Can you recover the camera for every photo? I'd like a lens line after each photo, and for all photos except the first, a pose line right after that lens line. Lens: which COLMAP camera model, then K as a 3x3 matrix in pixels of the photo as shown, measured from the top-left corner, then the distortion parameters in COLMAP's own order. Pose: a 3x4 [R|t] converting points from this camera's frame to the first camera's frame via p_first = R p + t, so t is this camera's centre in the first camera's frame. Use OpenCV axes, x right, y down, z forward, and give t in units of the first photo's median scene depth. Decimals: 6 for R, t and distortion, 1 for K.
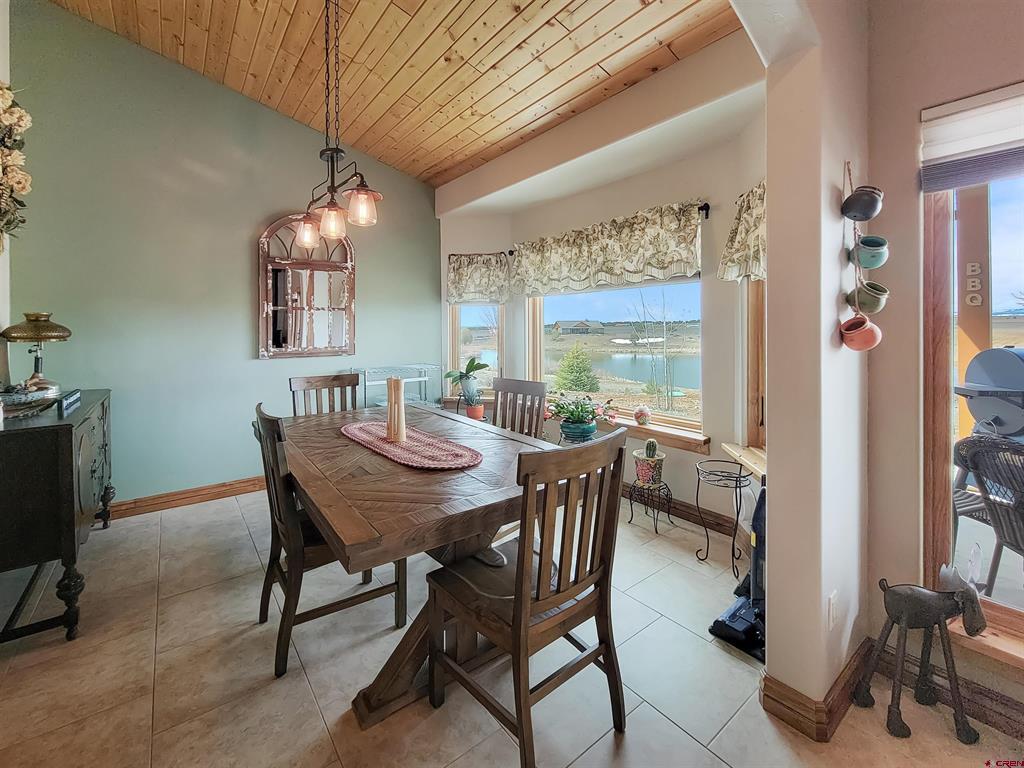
lens RADIAL K [[443.1, 0, 521.4], [0, 443.1, 311.4], [0, 0, 1]] dist [-0.001803, -0.000092]
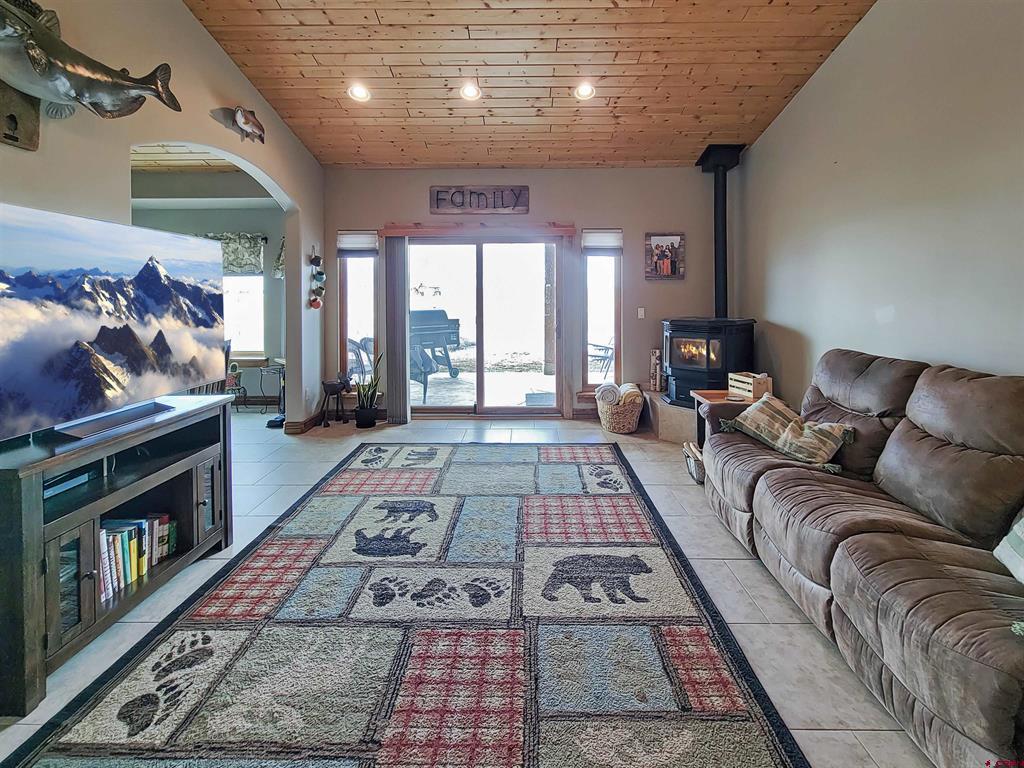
lens RADIAL K [[443.1, 0, 521.4], [0, 443.1, 311.4], [0, 0, 1]] dist [-0.001803, -0.000092]
pose [[0.630576, -0.023911, 0.775759, -0.683754], [-0.029719, 0.998048, 0.054919, -0.100821], [-0.775559, -0.057685, 0.628634, -1.941668]]
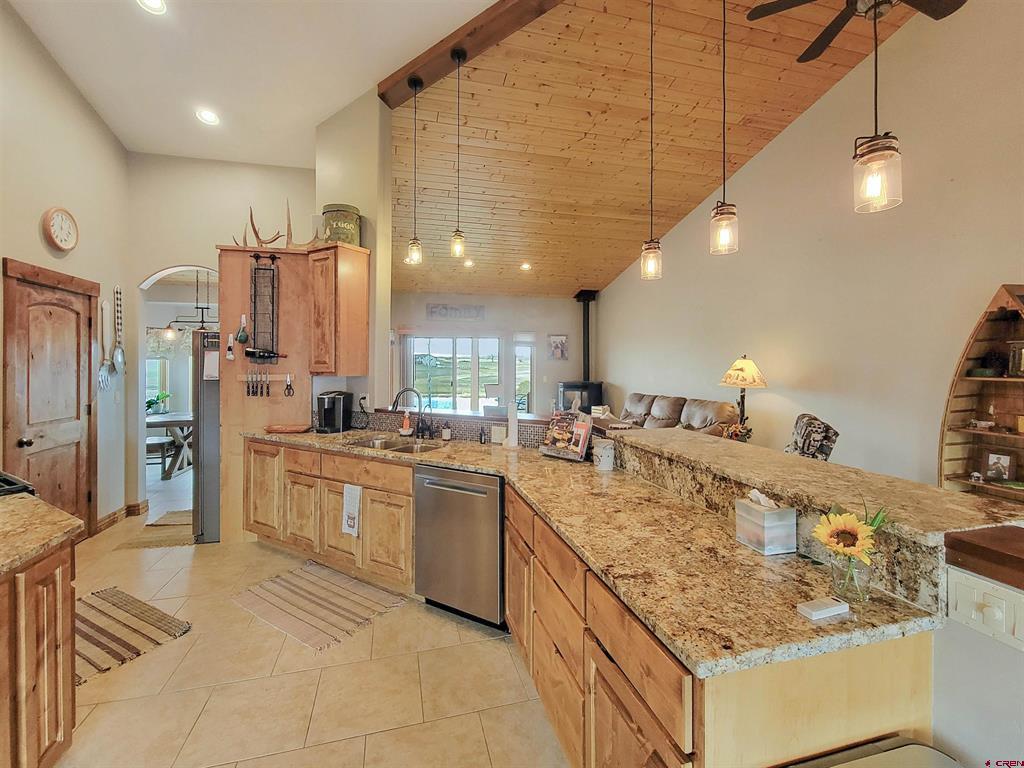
lens RADIAL K [[431.0, 0, 512.0], [0, 431.0, 384.0], [0, 0, 1]] dist [0.000452, 0.000075]
pose [[0.393267, -0.041229, 0.918499, -2.866455], [-0.036499, 0.997507, 0.060403, -0.186600], [-0.918699, -0.057279, 0.390782, -2.371196]]
